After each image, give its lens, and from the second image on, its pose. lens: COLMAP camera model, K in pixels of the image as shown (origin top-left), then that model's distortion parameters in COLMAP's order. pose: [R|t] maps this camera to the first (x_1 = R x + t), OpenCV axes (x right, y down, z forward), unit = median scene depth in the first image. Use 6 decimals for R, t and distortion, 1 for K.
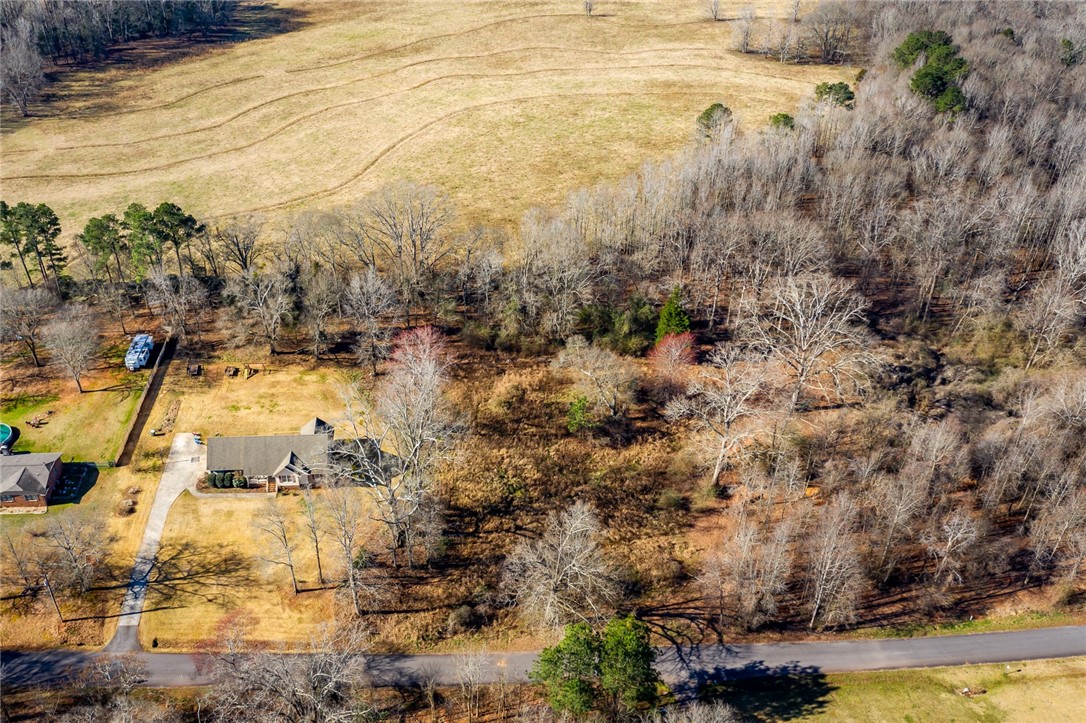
lens RADIAL K [[966.6, 0, 478.7], [0, 966.6, 375.0], [0, 0, 1]] dist [-0.008522, 0.003476]
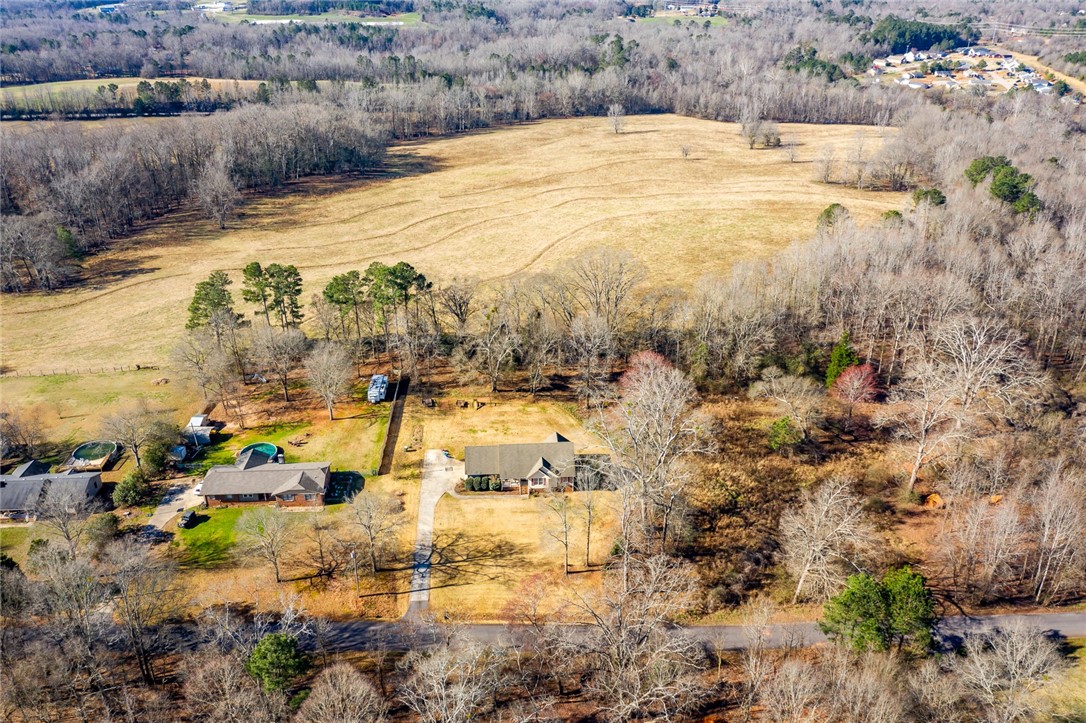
lens RADIAL K [[861.5, 0, 543.0], [0, 861.5, 361.5], [0, 0, 1]] dist [-0.009563, 0.004691]
pose [[0.999806, -0.003600, 0.019359, -0.210923], [0.006896, 0.984899, -0.172995, 0.142095], [-0.018444, 0.173095, 0.984732, 0.003371]]
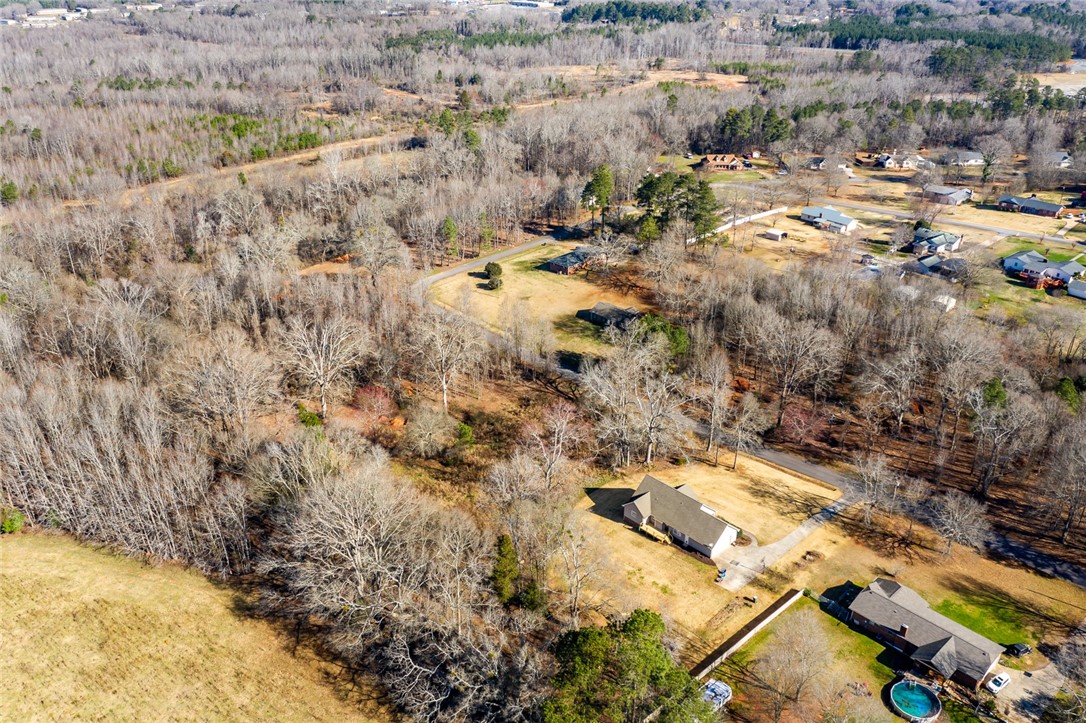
lens RADIAL K [[861.5, 0, 543.0], [0, 861.5, 361.5], [0, 0, 1]] dist [-0.009563, 0.004691]
pose [[-0.656904, -0.330415, 0.677719, -0.746559], [0.444541, 0.556278, 0.702096, -0.817220], [-0.608983, 0.762483, -0.218538, 1.207785]]
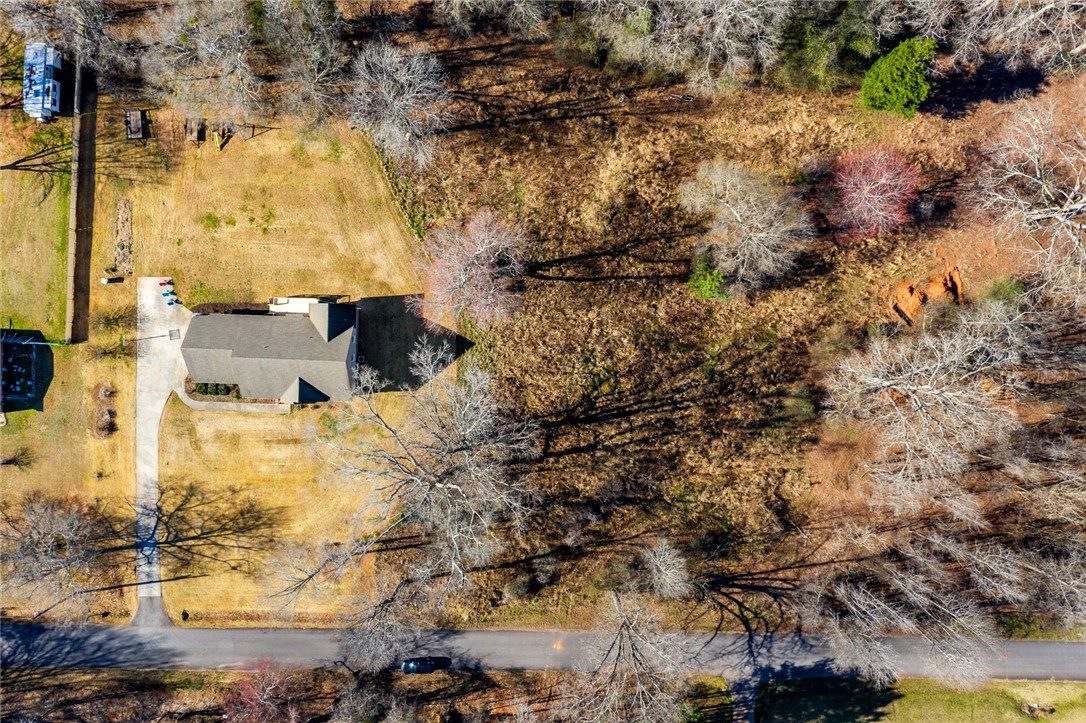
lens RADIAL K [[861.5, 0, 543.0], [0, 861.5, 361.5], [0, 0, 1]] dist [-0.009563, 0.004691]
pose [[0.996914, 0.078217, -0.006644, -0.005671], [-0.038243, 0.557844, 0.829064, -0.475956], [0.068553, -0.826252, 0.559114, 0.656140]]
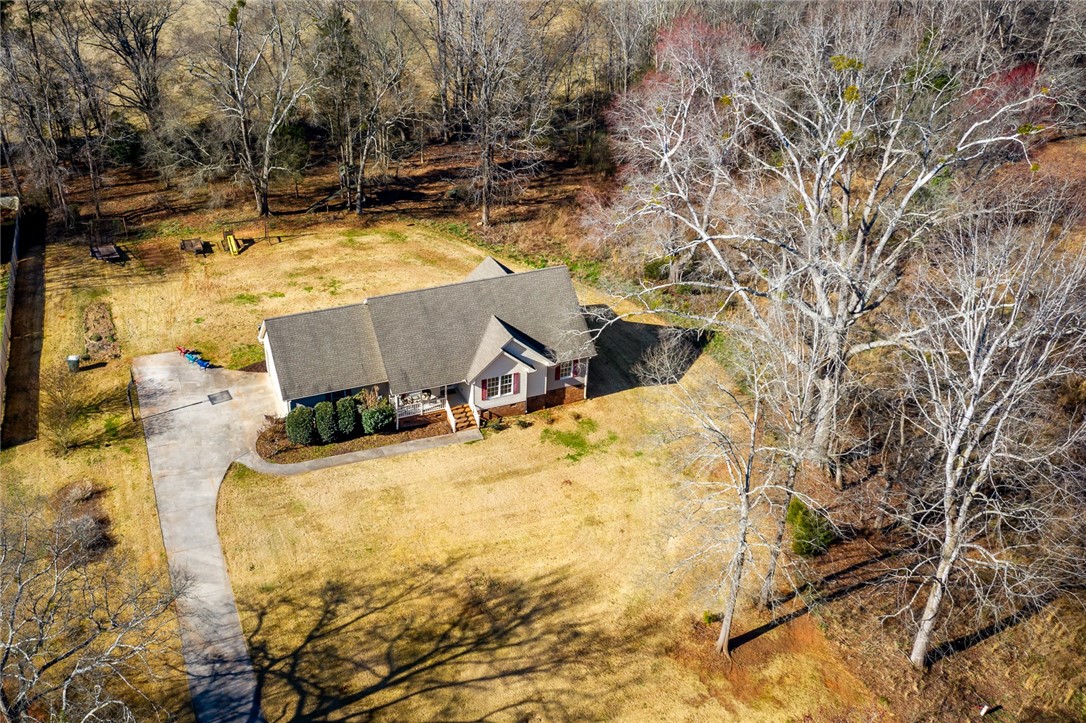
lens RADIAL K [[966.6, 0, 478.7], [0, 966.6, 375.0], [0, 0, 1]] dist [-0.008522, 0.003476]
pose [[0.945156, -0.158331, 0.285678, -0.314613], [0.182862, 0.981234, -0.061164, 0.124683], [-0.270633, 0.110049, 0.956372, 0.630138]]
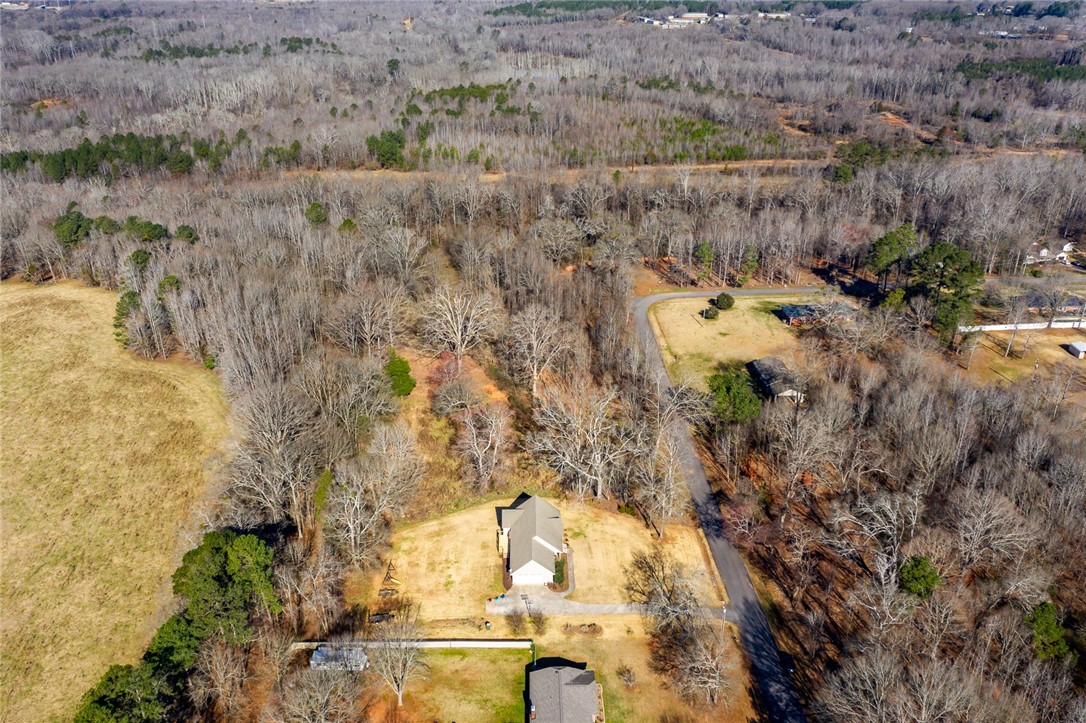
lens RADIAL K [[861.5, 0, 543.0], [0, 861.5, 361.5], [0, 0, 1]] dist [-0.009563, 0.004691]
pose [[0.021242, -0.431428, 0.901897, -1.089196], [0.590701, 0.733225, 0.336829, -0.435201], [-0.806611, 0.525597, 0.270420, 0.603642]]
